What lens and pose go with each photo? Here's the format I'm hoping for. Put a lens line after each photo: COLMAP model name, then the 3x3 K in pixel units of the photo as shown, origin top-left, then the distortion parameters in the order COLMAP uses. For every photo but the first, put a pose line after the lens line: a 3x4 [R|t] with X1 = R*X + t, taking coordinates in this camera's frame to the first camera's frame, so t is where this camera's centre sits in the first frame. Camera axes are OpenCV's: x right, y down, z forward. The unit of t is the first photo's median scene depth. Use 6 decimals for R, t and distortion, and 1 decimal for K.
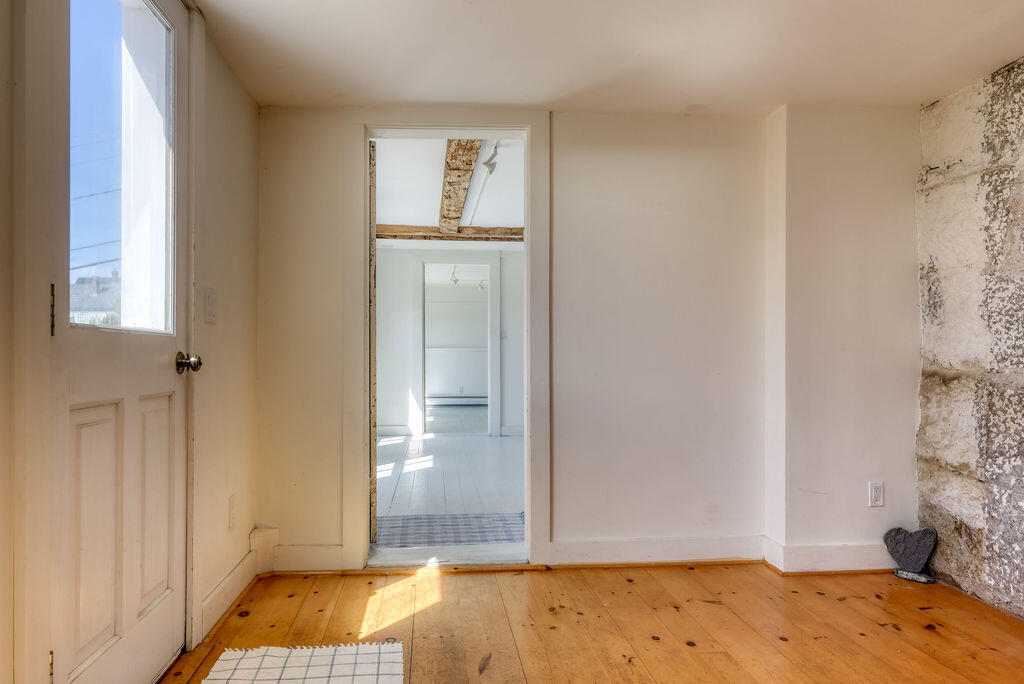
lens RADIAL K [[685.5, 0, 509.0], [0, 685.5, 359.7], [0, 0, 1]] dist [-0.001996, -0.001523]
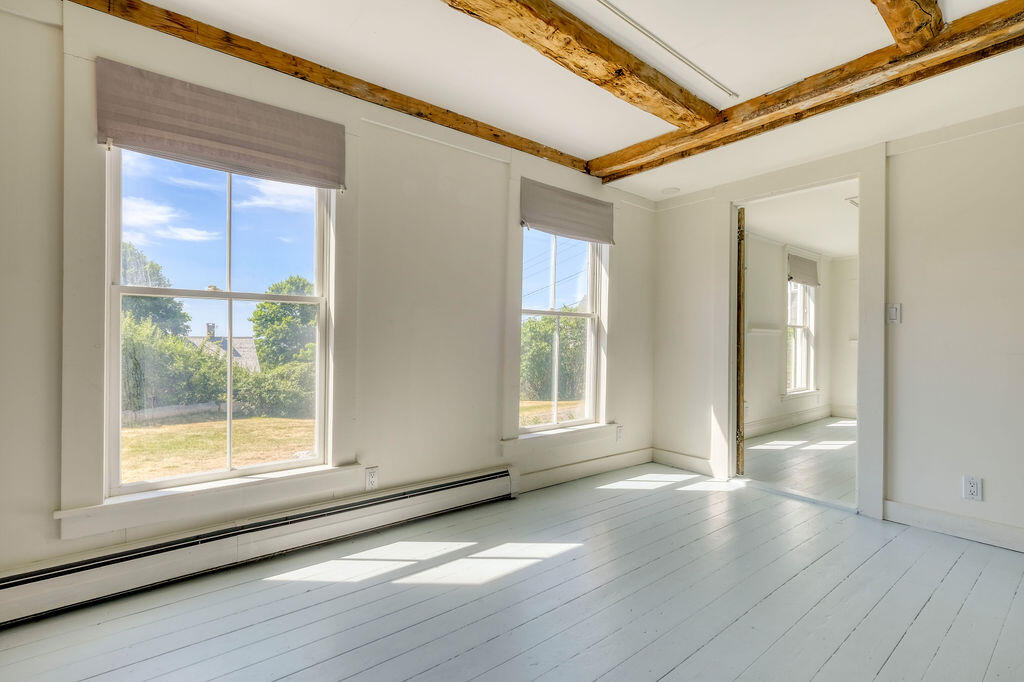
lens RADIAL K [[476.8, 0, 512.0], [0, 476.8, 341.0], [0, 0, 1]] dist [-0.001916, -0.000100]
pose [[0.534377, 0.002556, -0.845242, 0.337864], [-0.009182, 0.999954, -0.002781, -0.033255], [0.845196, 0.009247, 0.534376, 1.510318]]
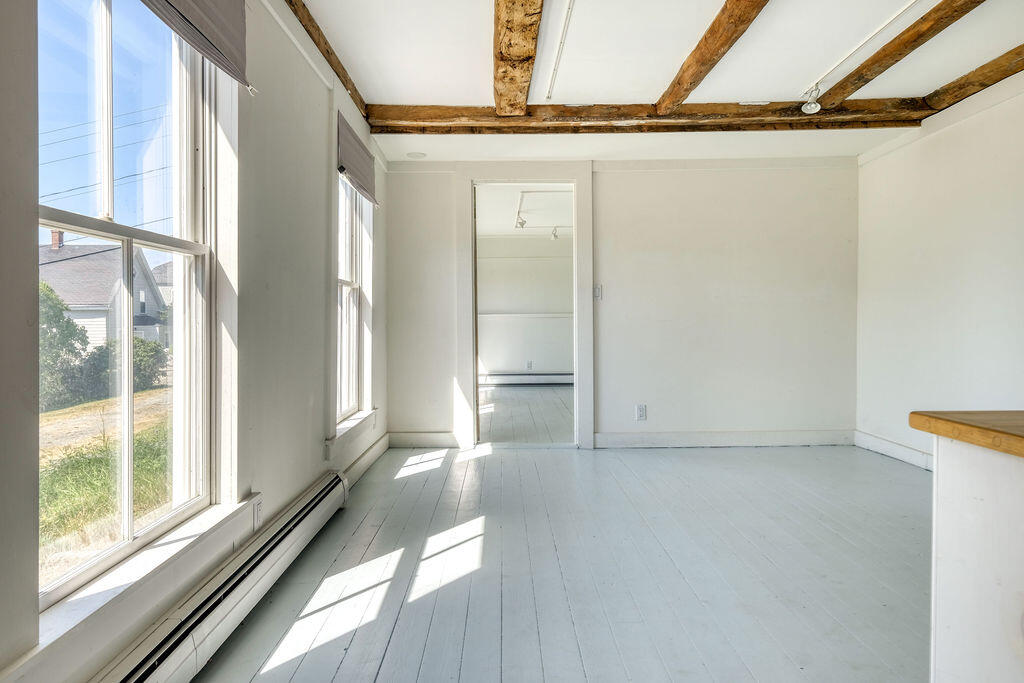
lens RADIAL K [[610.2, 0, 512.0], [0, 610.2, 341.5], [0, 0, 1]] dist [-0.001545, -0.000265]
pose [[0.995753, -0.005257, -0.091911, -0.091433], [0.008351, 0.999410, 0.033309, -0.024439], [0.091682, -0.033935, 0.995210, 1.073488]]
